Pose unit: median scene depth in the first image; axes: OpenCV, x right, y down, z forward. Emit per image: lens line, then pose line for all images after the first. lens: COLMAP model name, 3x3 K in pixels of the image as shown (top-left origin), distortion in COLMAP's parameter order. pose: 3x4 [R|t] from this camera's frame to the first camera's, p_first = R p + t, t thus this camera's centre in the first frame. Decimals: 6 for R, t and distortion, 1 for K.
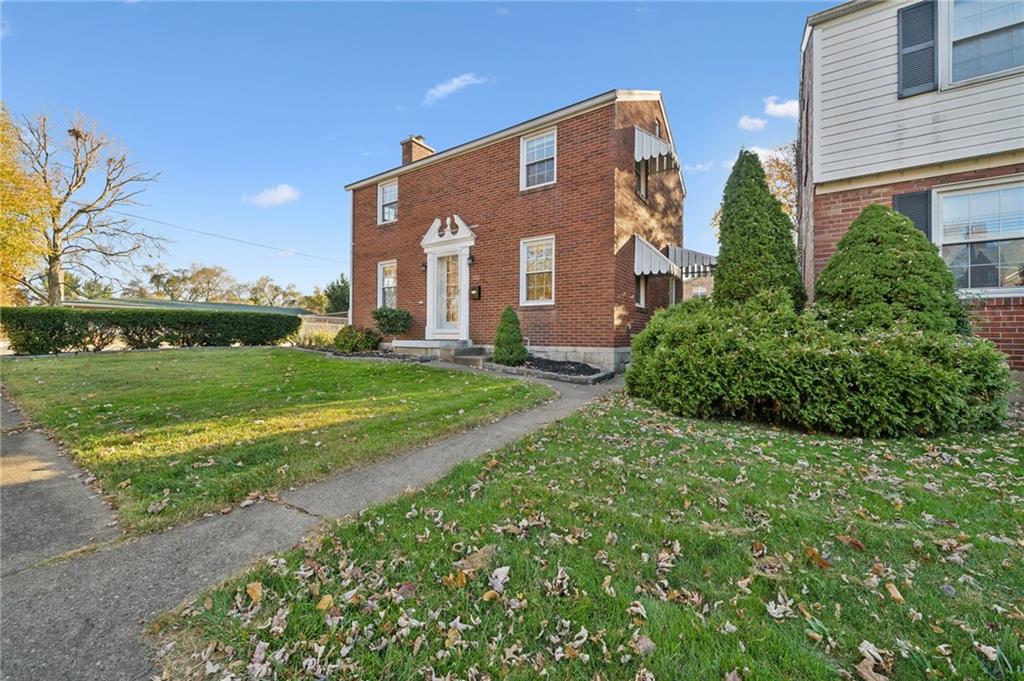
lens RADIAL K [[385.8, 0, 507.4], [0, 385.8, 340.3], [0, 0, 1]] dist [-0.002104, -0.000079]
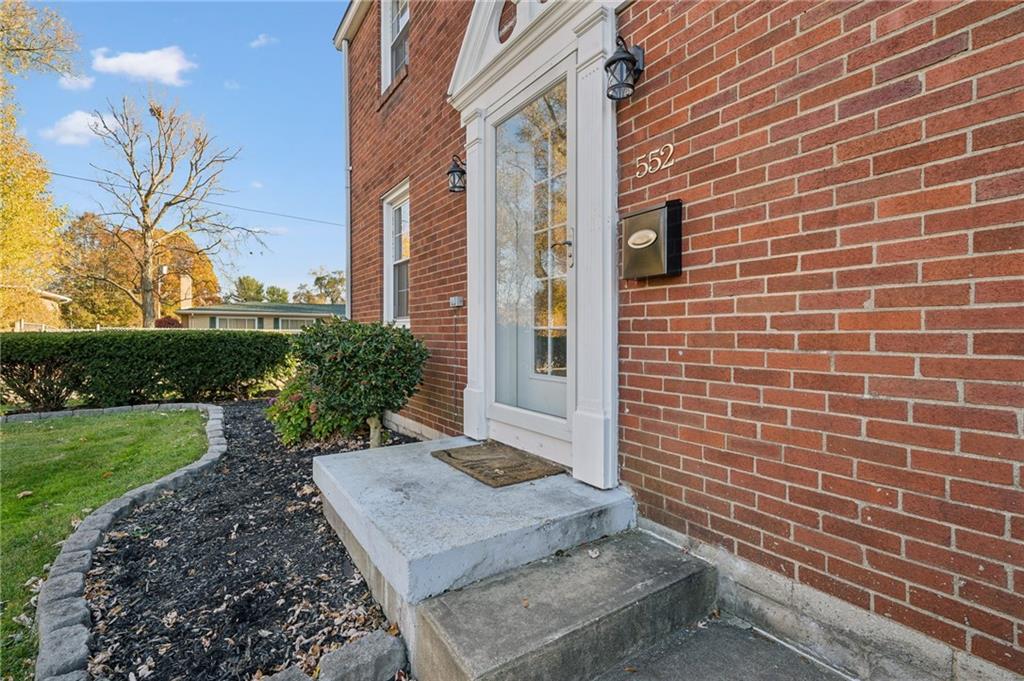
lens RADIAL K [[443.3, 0, 513.6], [0, 443.3, 333.1], [0, 0, 1]] dist [0.001451, 0.000073]
pose [[0.930598, -0.008165, -0.365953, -0.062468], [0.005229, 0.999946, -0.009014, -0.073542], [0.366007, 0.006475, 0.930590, 0.729559]]
